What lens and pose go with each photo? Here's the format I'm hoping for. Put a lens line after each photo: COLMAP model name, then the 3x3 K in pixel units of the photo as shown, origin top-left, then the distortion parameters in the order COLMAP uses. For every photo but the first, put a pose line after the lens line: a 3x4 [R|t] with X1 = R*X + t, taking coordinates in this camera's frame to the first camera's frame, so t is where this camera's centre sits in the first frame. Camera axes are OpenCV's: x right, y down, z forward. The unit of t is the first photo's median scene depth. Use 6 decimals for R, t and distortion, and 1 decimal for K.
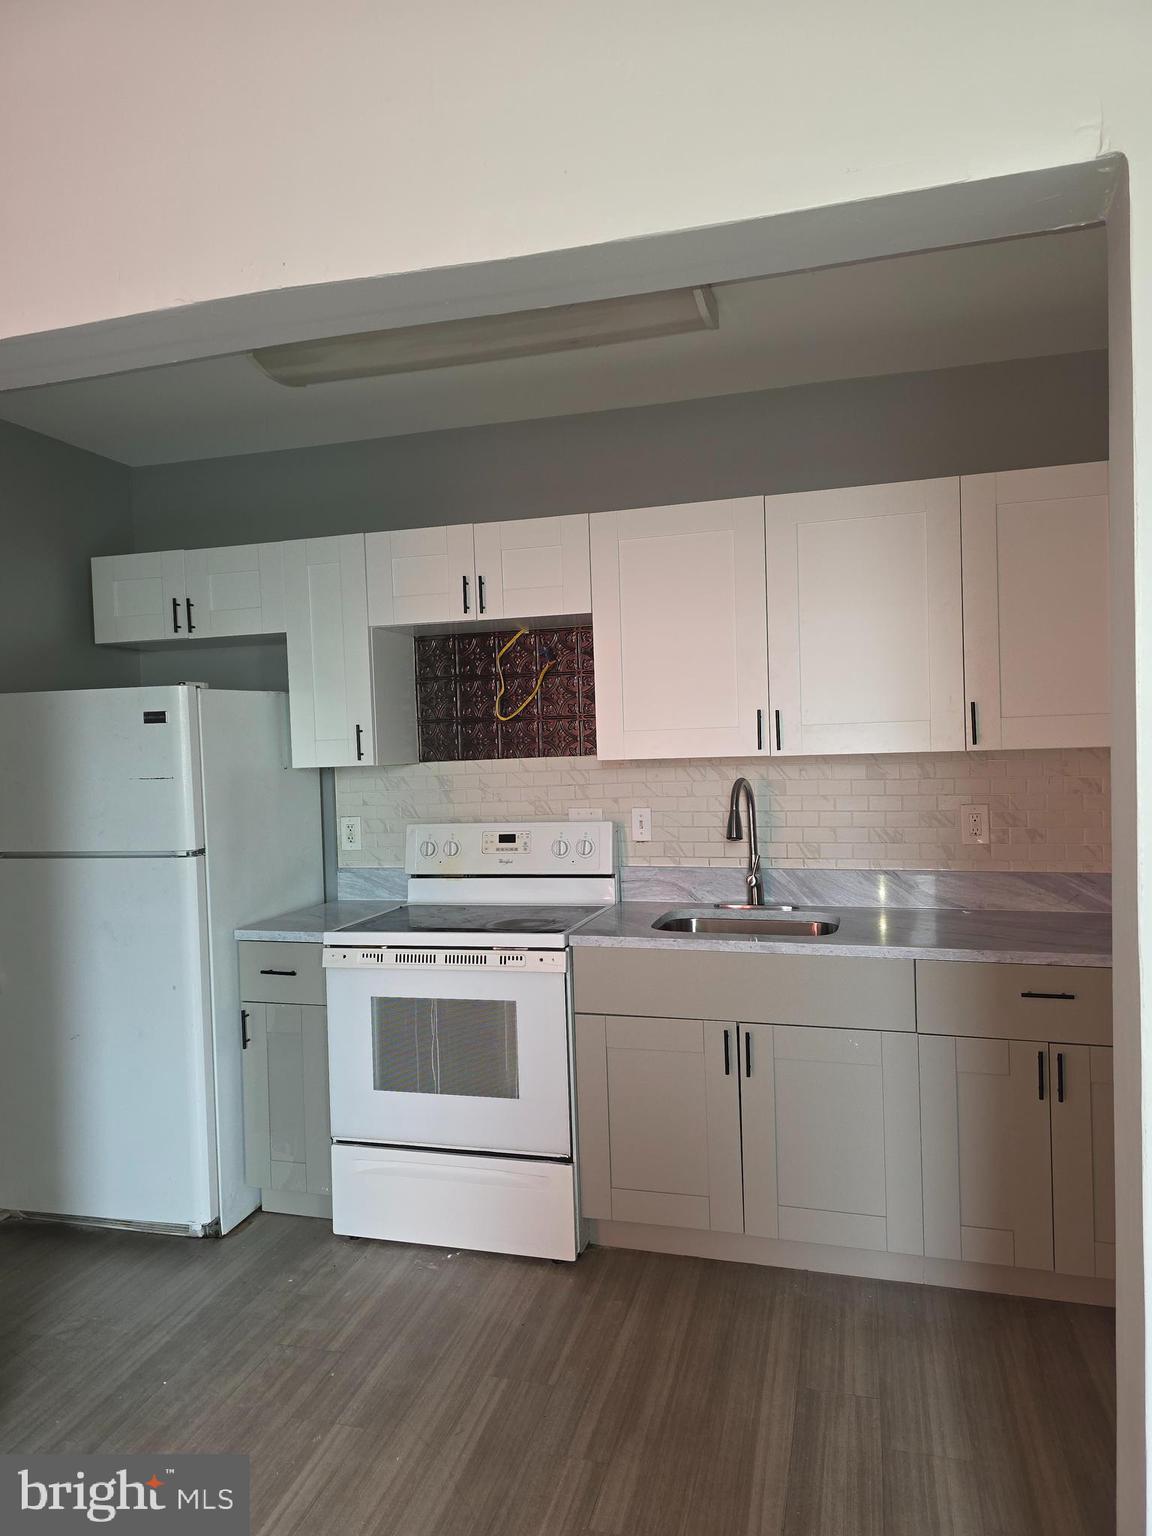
lens RADIAL K [[1010.5, 0, 590.0], [0, 1010.5, 777.3], [0, 0, 1]] dist [0.044054, -0.042269]
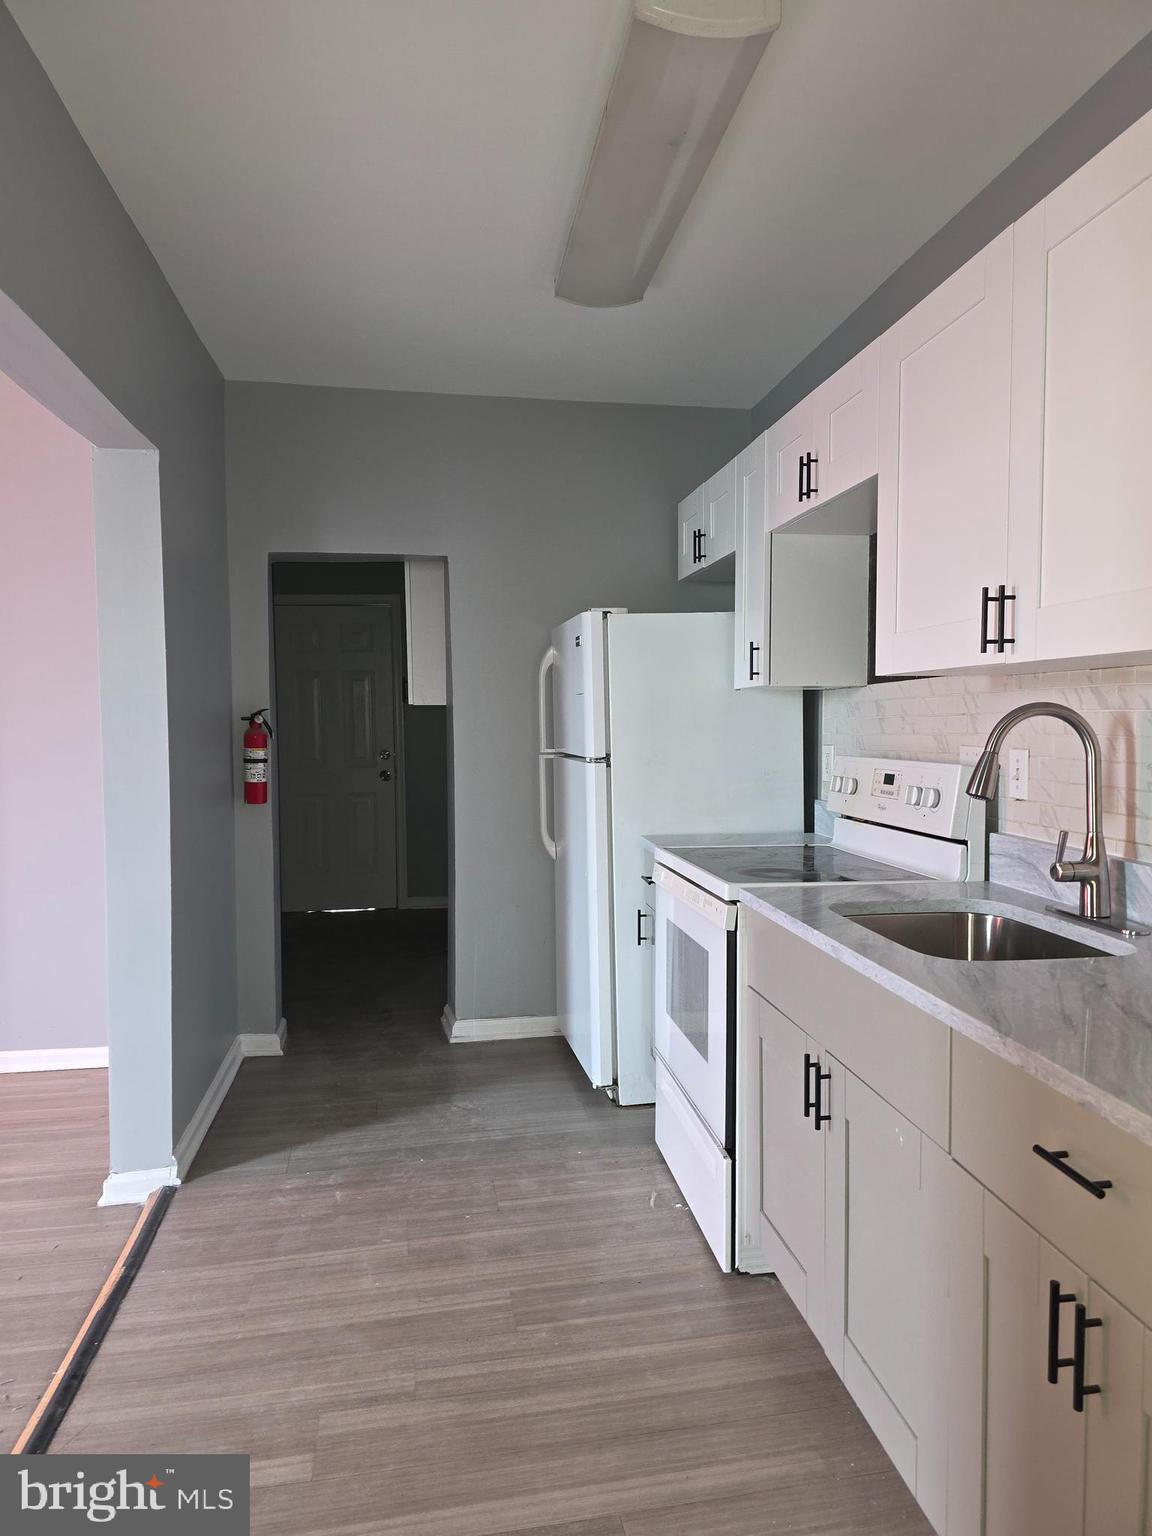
lens RADIAL K [[1010.5, 0, 590.0], [0, 1010.5, 777.3], [0, 0, 1]] dist [0.044054, -0.042269]
pose [[0.441226, 0.084053, -0.893451, 0.714361], [-0.043828, 0.996434, 0.072097, 0.015231], [0.896325, 0.007347, 0.443337, 0.578054]]
